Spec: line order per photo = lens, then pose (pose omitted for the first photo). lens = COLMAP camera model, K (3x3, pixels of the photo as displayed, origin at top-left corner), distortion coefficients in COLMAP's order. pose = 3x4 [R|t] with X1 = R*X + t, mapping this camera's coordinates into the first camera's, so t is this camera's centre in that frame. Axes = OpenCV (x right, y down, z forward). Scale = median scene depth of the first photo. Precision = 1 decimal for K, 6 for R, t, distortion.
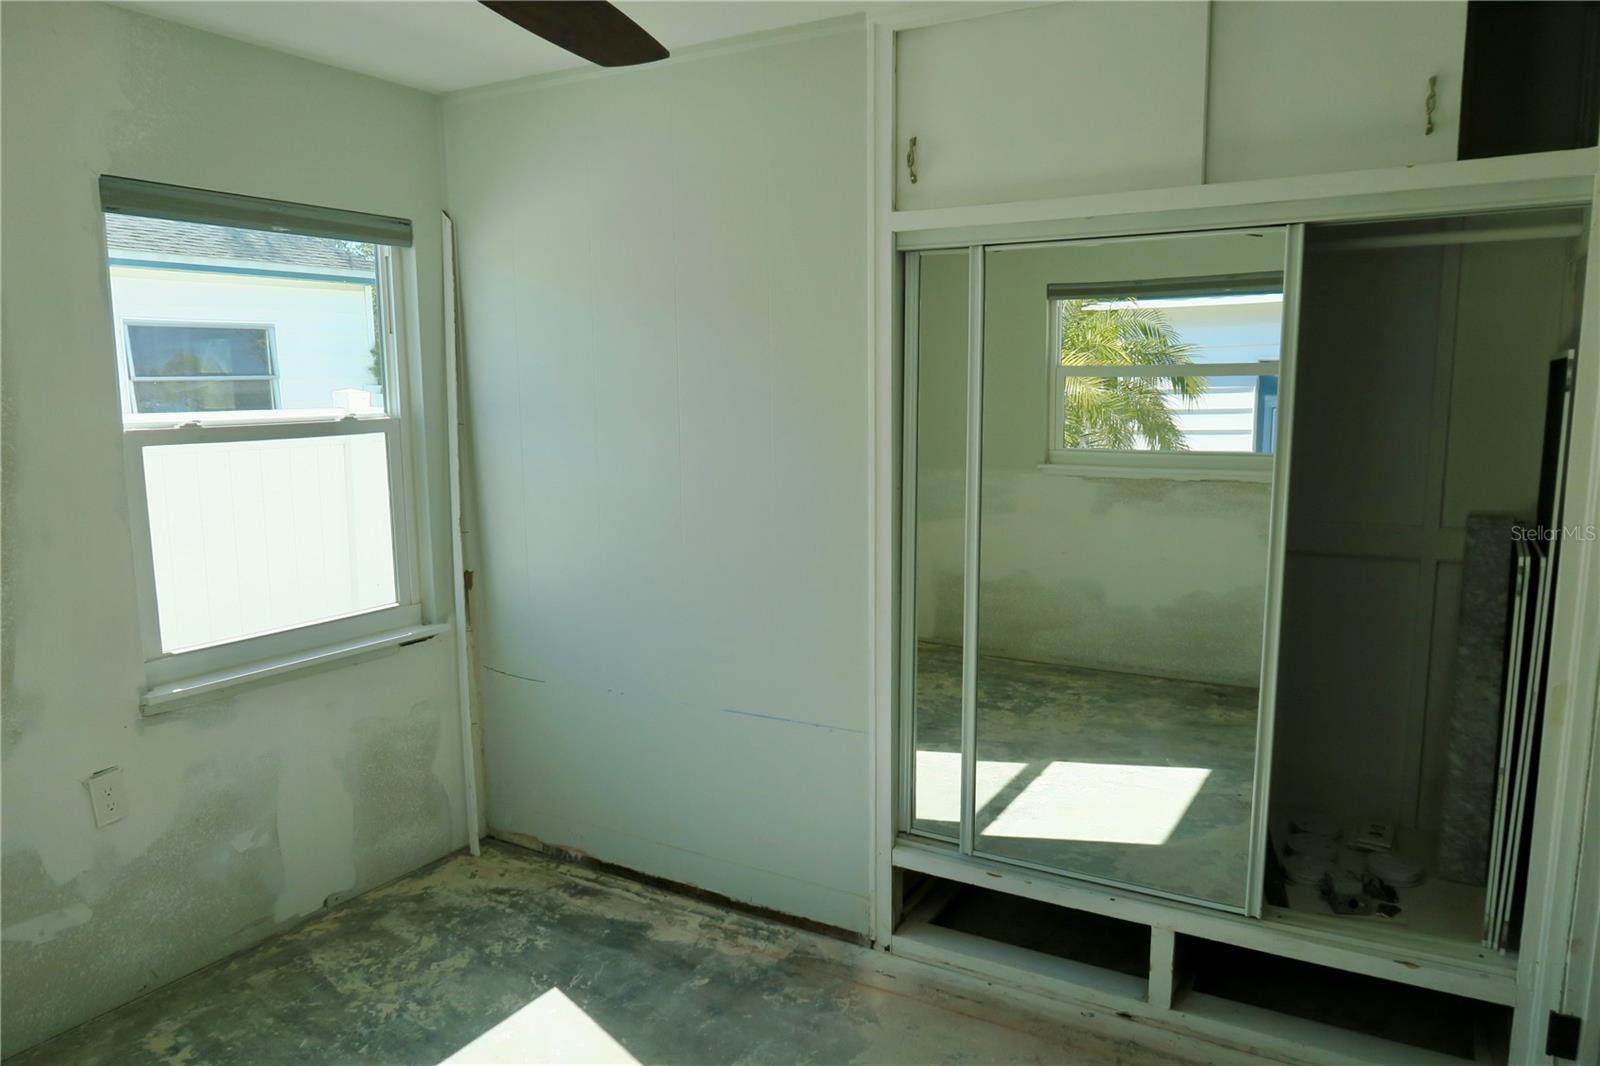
lens RADIAL K [[1032.8, 0, 890.4], [0, 1032.8, 534.6], [0, 0, 1]] dist [-0.037359, -0.001451]
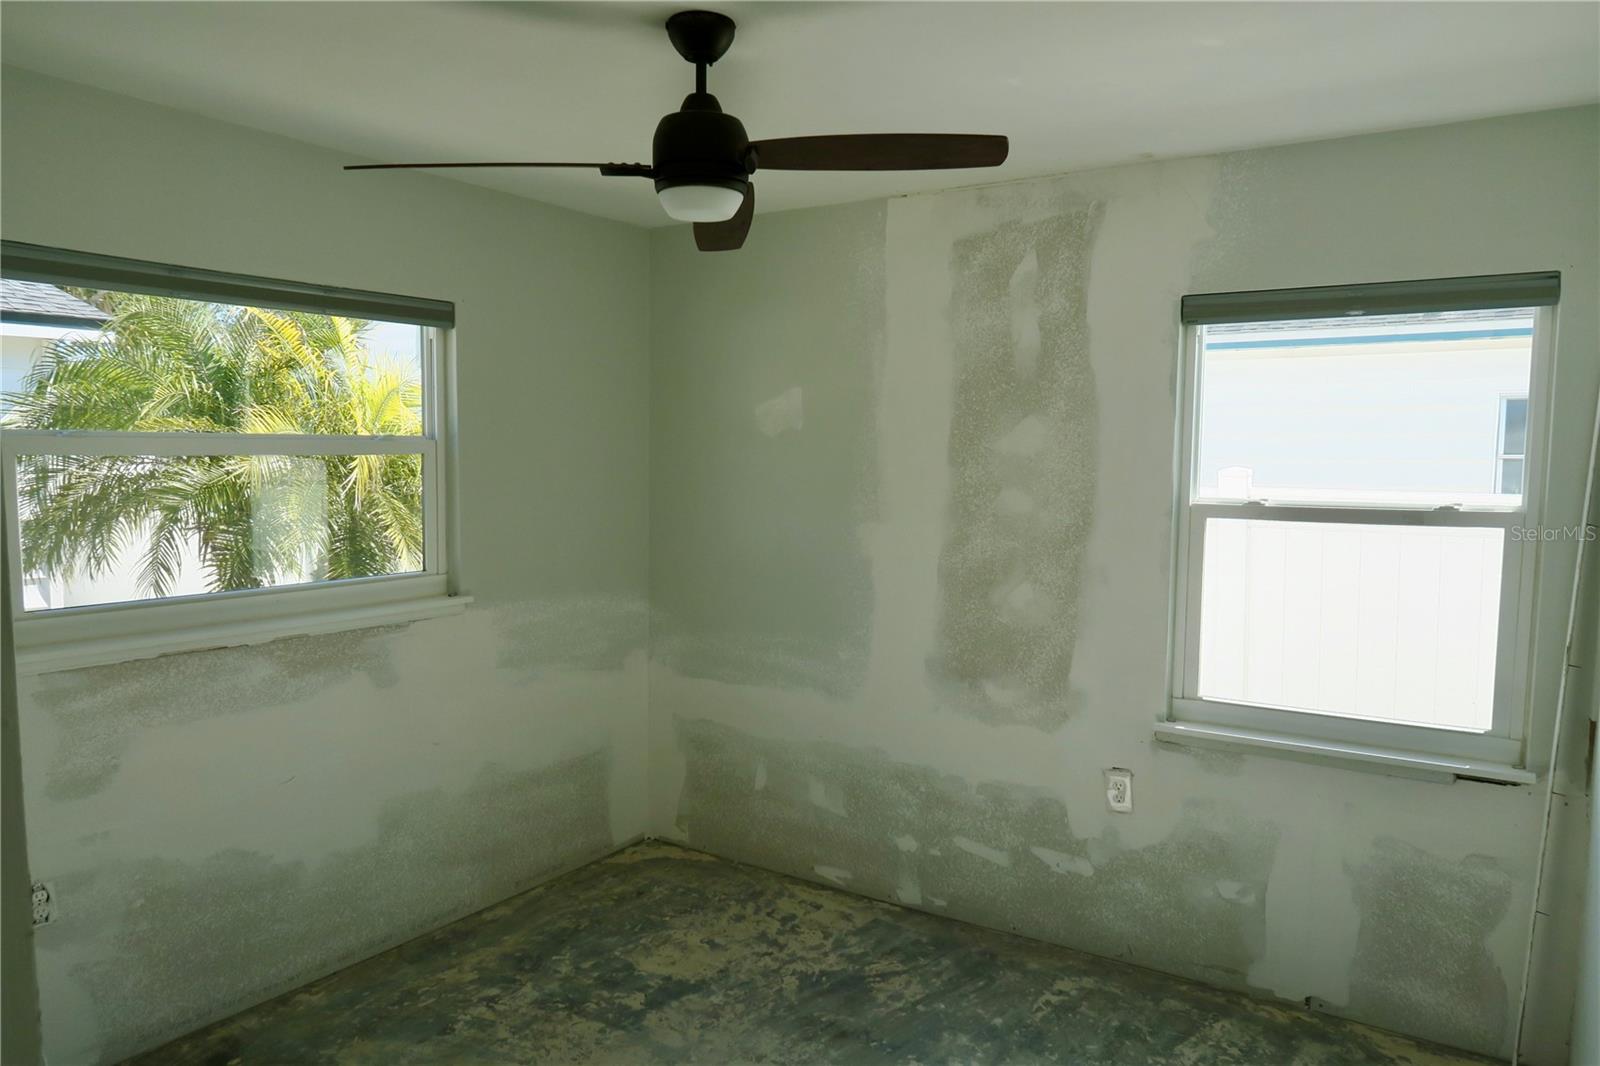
lens RADIAL K [[1095.7, 0, 784.6], [0, 1095.7, 552.8], [0, 0, 1]] dist [-0.005138, -0.003304]
pose [[-0.071096, 0.093712, -0.993058, 0.509827], [-0.153536, 0.982684, 0.103725, -0.095126], [0.985582, 0.159845, -0.055477, 0.540486]]
